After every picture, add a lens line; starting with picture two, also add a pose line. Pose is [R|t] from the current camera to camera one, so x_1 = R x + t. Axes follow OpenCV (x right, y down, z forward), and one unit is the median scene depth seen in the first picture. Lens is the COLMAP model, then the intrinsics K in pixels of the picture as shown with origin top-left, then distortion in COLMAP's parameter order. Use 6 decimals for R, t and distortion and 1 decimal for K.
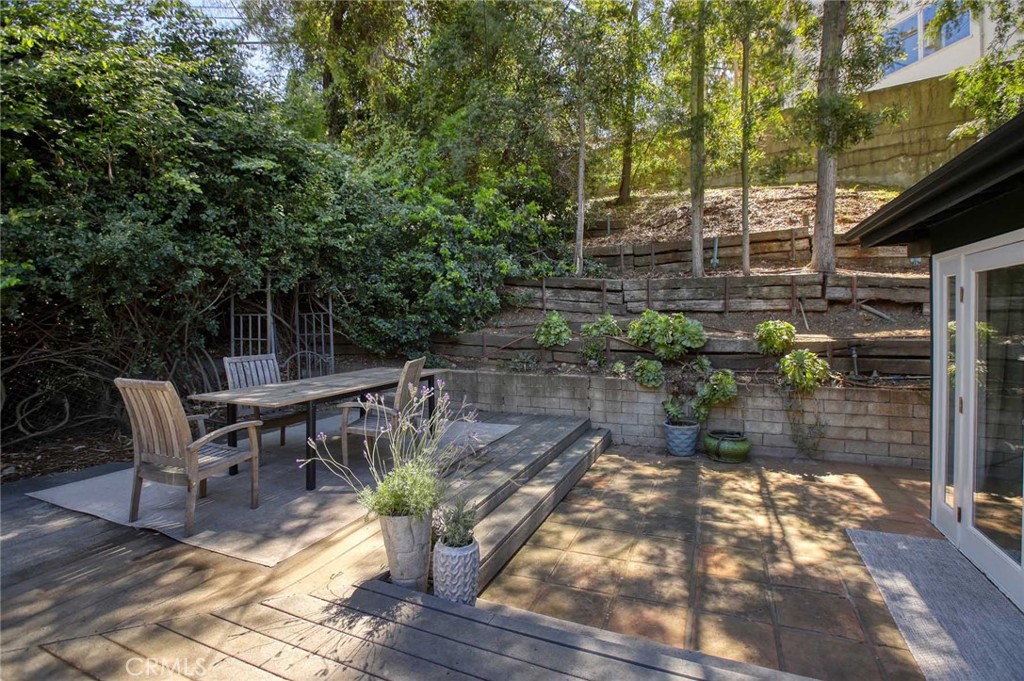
lens RADIAL K [[465.1, 0, 509.2], [0, 465.1, 324.0], [0, 0, 1]] dist [-0.022555, 0.000644]
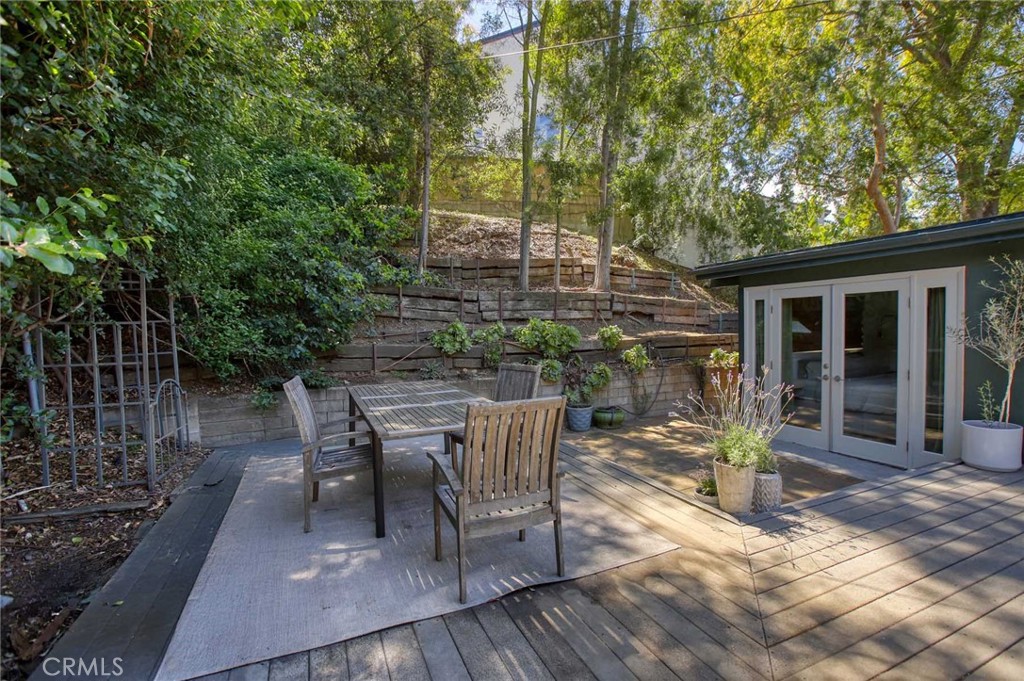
lens RADIAL K [[479.7, 0, 506.0], [0, 479.7, 344.8], [0, 0, 1]] dist [-0.042748, 0.000614]
pose [[0.684807, -0.035434, 0.727862, -0.637785], [0.026988, 0.999365, 0.023260, 0.008107], [-0.728224, 0.003715, 0.685329, 0.217640]]
